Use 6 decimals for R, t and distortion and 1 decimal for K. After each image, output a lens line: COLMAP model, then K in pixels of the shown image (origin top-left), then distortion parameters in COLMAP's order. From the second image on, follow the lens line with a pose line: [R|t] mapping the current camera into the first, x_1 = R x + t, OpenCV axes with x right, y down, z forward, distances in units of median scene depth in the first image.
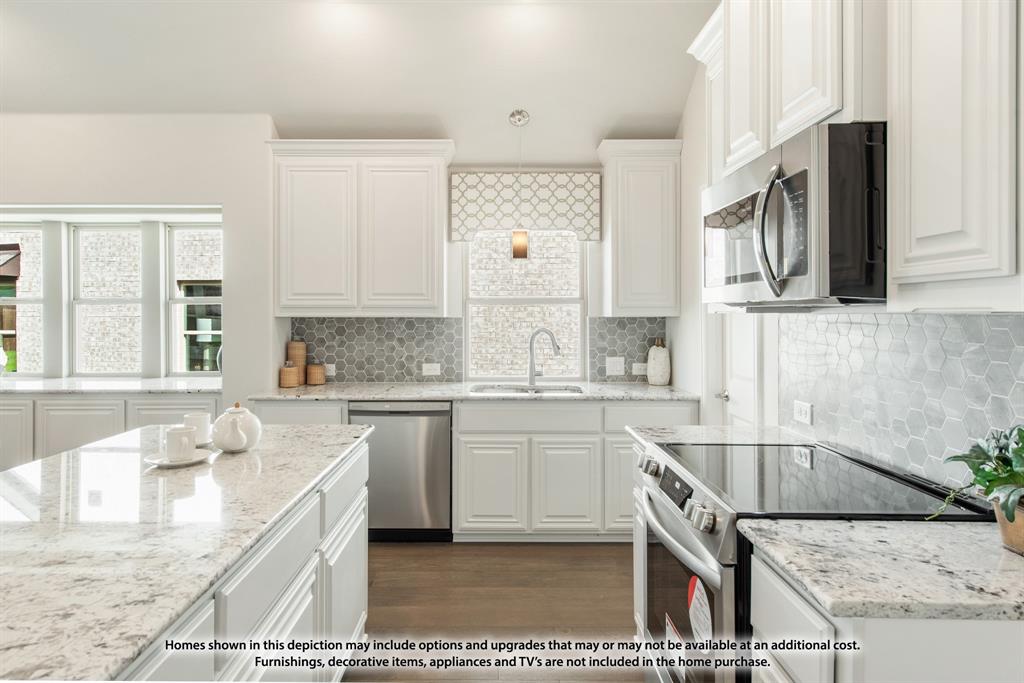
lens RADIAL K [[591.0, 0, 494.1], [0, 591.0, 313.0], [0, 0, 1]] dist [0.023223, -0.005045]
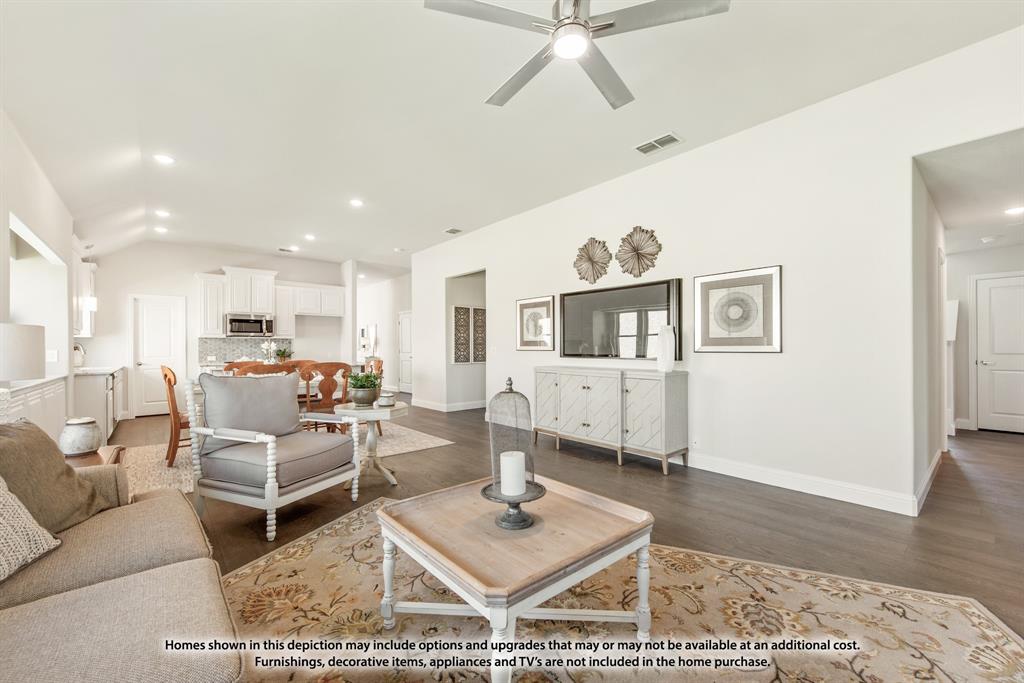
lens RADIAL K [[409.5, 0, 514.7], [0, 409.5, 349.9], [0, 0, 1]] dist [0.003482, -0.000012]
pose [[-0.657139, 0.000576, 0.753769, -2.025047], [0.001669, 0.999998, 0.000691, 0.055706], [-0.753768, 0.001712, -0.657139, 0.753177]]
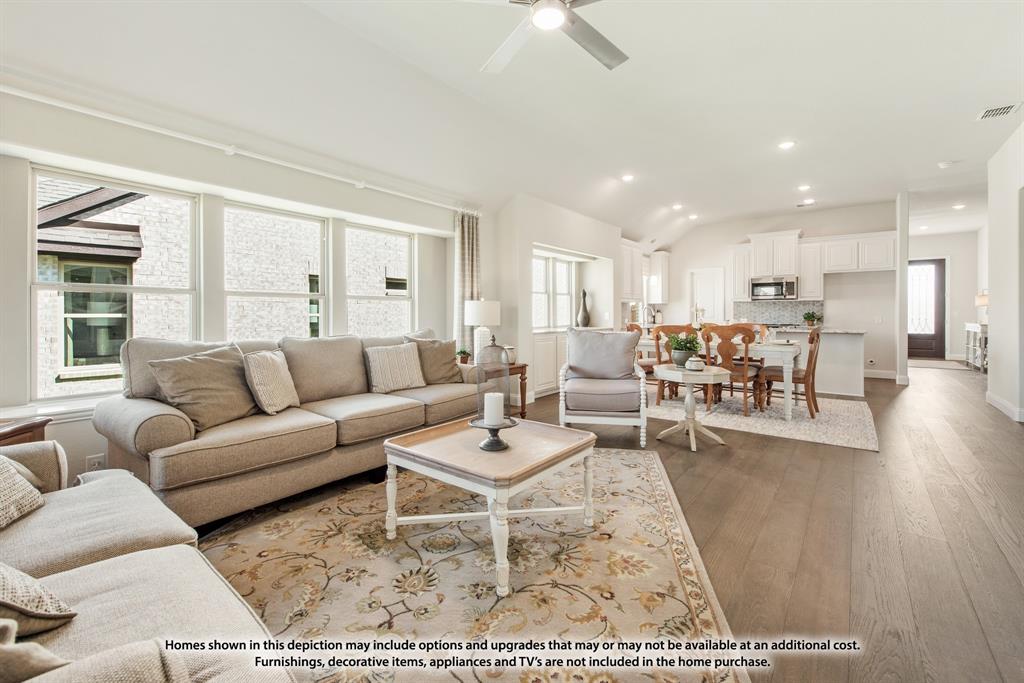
lens RADIAL K [[439.0, 0, 514.7], [0, 439.0, 312.2], [0, 0, 1]] dist [0.011266, -0.001146]
pose [[0.611175, 0.000485, 0.791496, -2.149241], [-0.002165, 0.999997, 0.001059, 0.053392], [-0.791493, -0.002361, 0.611174, 0.125636]]
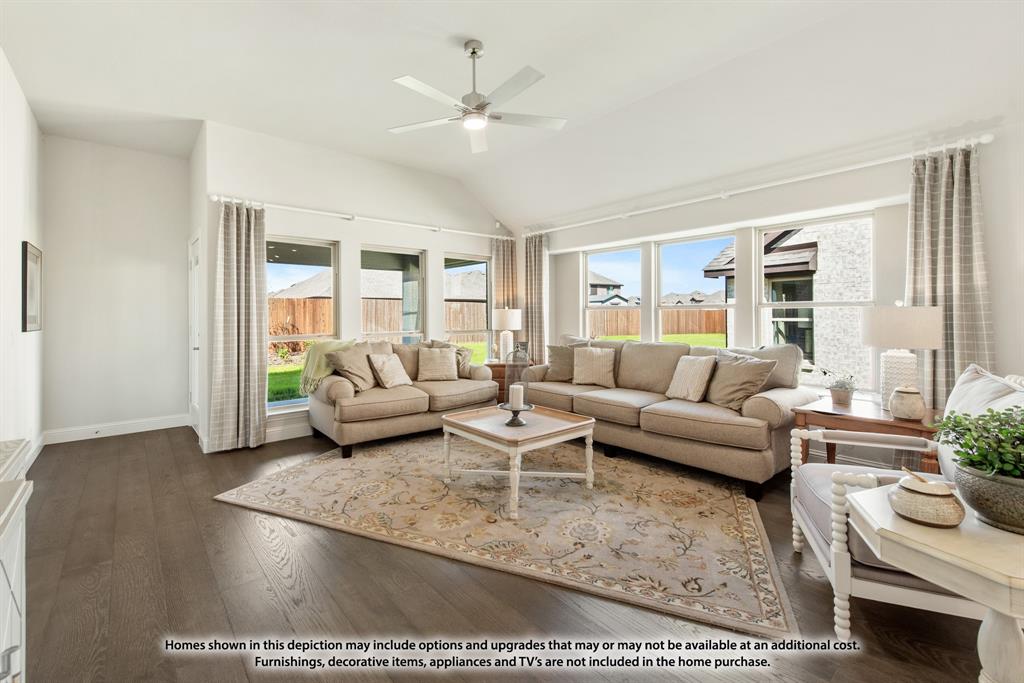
lens RADIAL K [[439.0, 0, 487.0], [0, 439.0, 313.5], [0, 0, 1]] dist [0.011266, -0.001146]
pose [[0.627894, -0.006305, -0.778273, -1.147810], [0.010101, 0.999949, 0.000049, 0.029799], [0.778233, -0.007892, 0.627926, -0.036481]]
